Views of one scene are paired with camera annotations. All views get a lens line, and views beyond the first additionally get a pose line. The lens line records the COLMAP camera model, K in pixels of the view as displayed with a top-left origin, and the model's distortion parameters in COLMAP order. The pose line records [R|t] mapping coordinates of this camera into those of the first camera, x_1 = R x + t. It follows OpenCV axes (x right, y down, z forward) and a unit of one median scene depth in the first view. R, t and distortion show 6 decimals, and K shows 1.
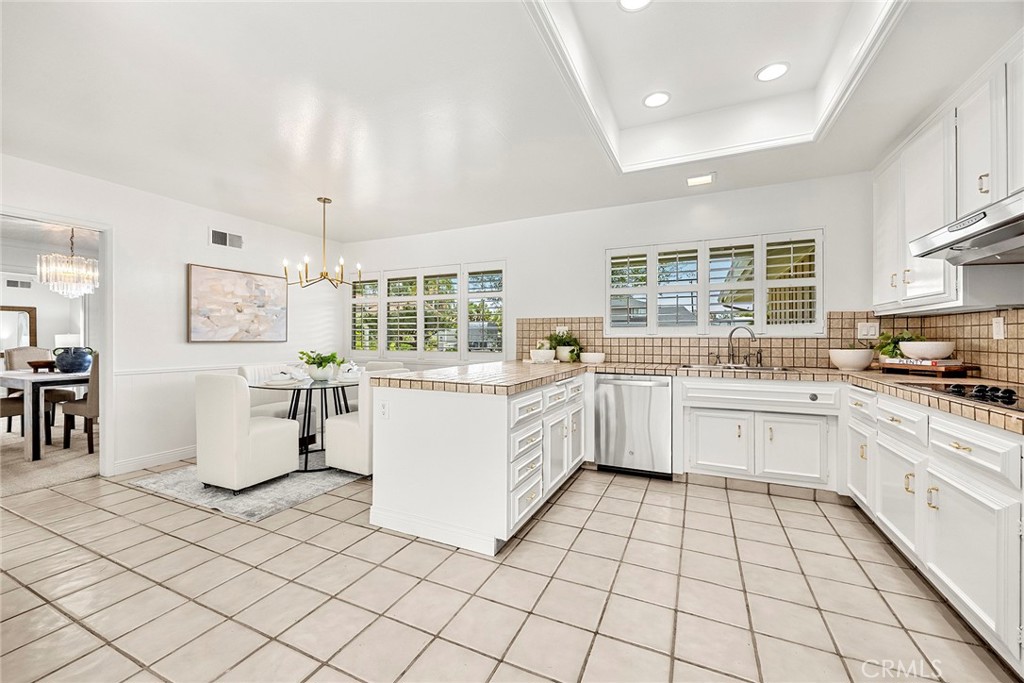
lens RADIAL K [[396.8, 0, 515.4], [0, 396.8, 336.4], [0, 0, 1]] dist [0.000802, 0.000008]
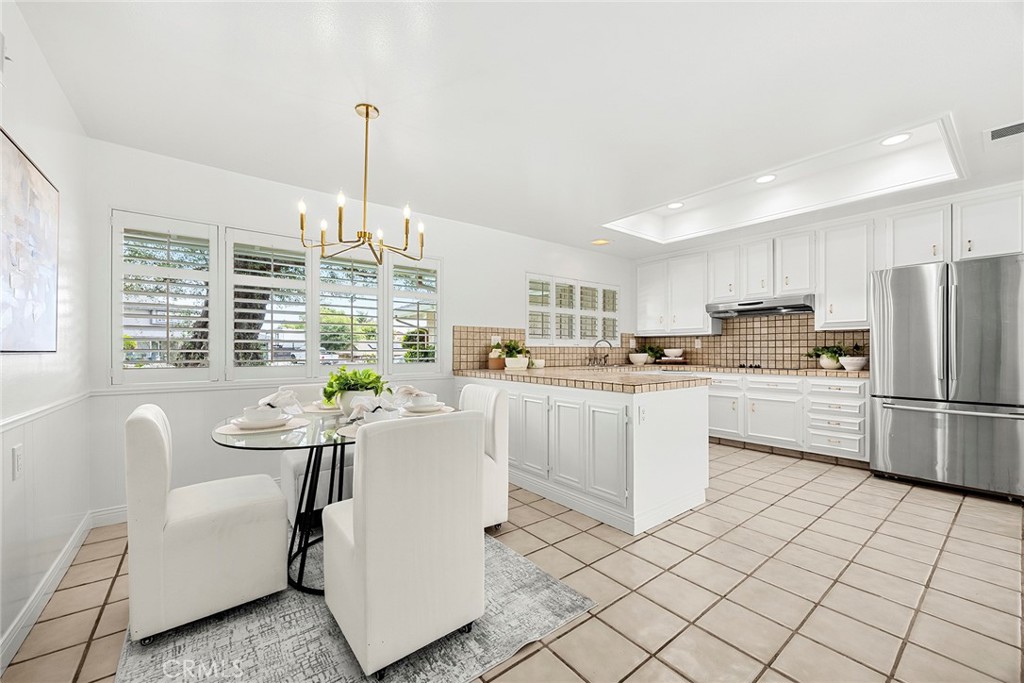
lens RADIAL K [[396.8, 0, 515.4], [0, 396.8, 336.4], [0, 0, 1]] dist [0.000802, 0.000008]
pose [[0.453781, 0.029319, 0.890631, -0.980145], [-0.004096, 0.999517, -0.030817, 0.010407], [-0.891104, 0.010336, 0.453682, 0.578471]]
